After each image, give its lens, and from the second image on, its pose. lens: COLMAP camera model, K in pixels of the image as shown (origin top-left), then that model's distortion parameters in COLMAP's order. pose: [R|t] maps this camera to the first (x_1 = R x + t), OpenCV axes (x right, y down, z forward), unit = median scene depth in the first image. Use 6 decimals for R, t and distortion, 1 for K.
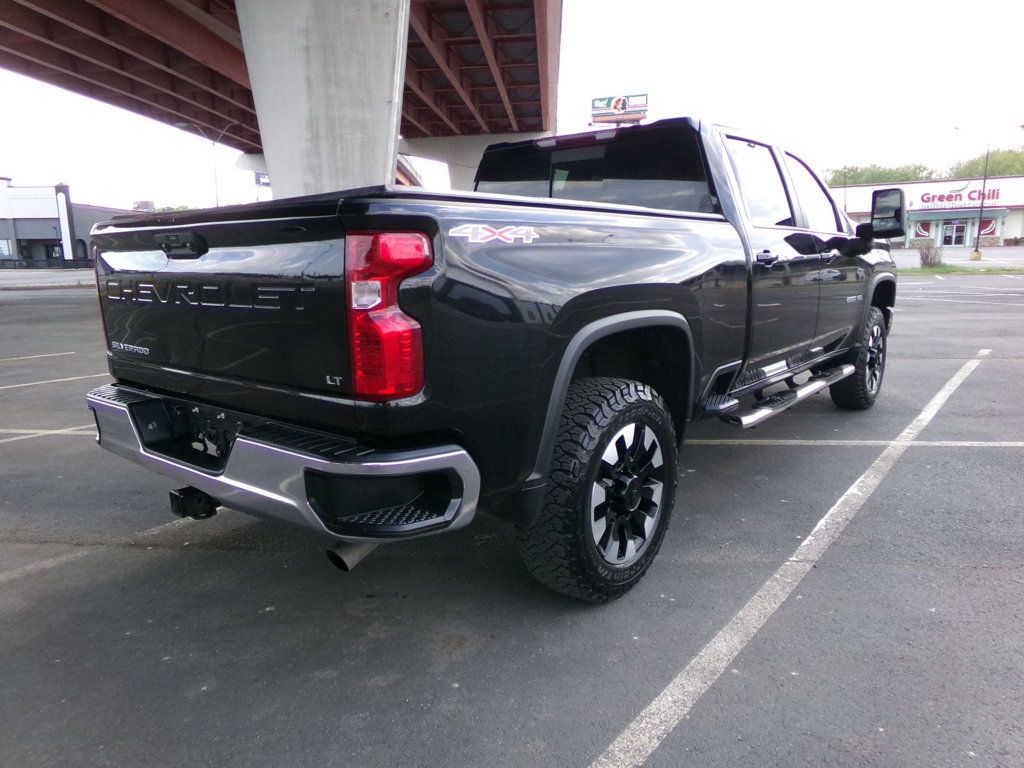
lens RADIAL K [[689.0, 0, 520.5], [0, 689.0, 384.7], [0, 0, 1]] dist [0.001394, 0.018371]
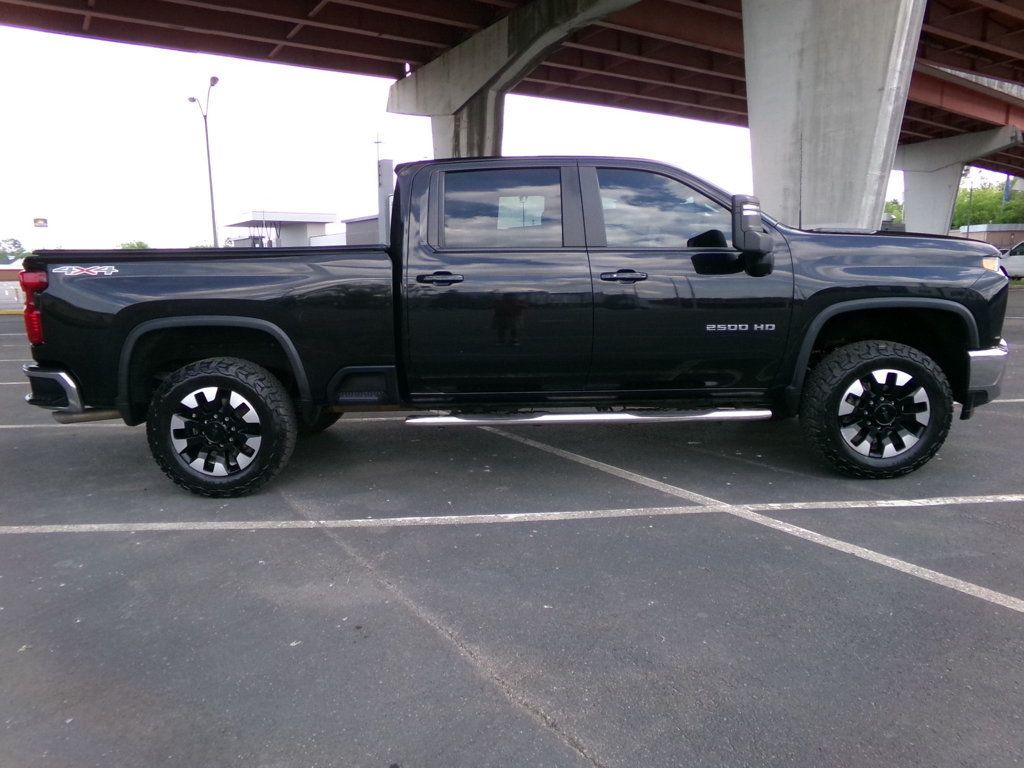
lens RADIAL K [[689.0, 0, 504.3], [0, 689.0, 387.9], [0, 0, 1]] dist [0.001394, 0.018371]
pose [[0.618064, 0.137799, -0.773956, 0.257874], [-0.135190, 0.988481, 0.068035, -0.019898], [0.774416, 0.062581, 0.629574, 0.075984]]
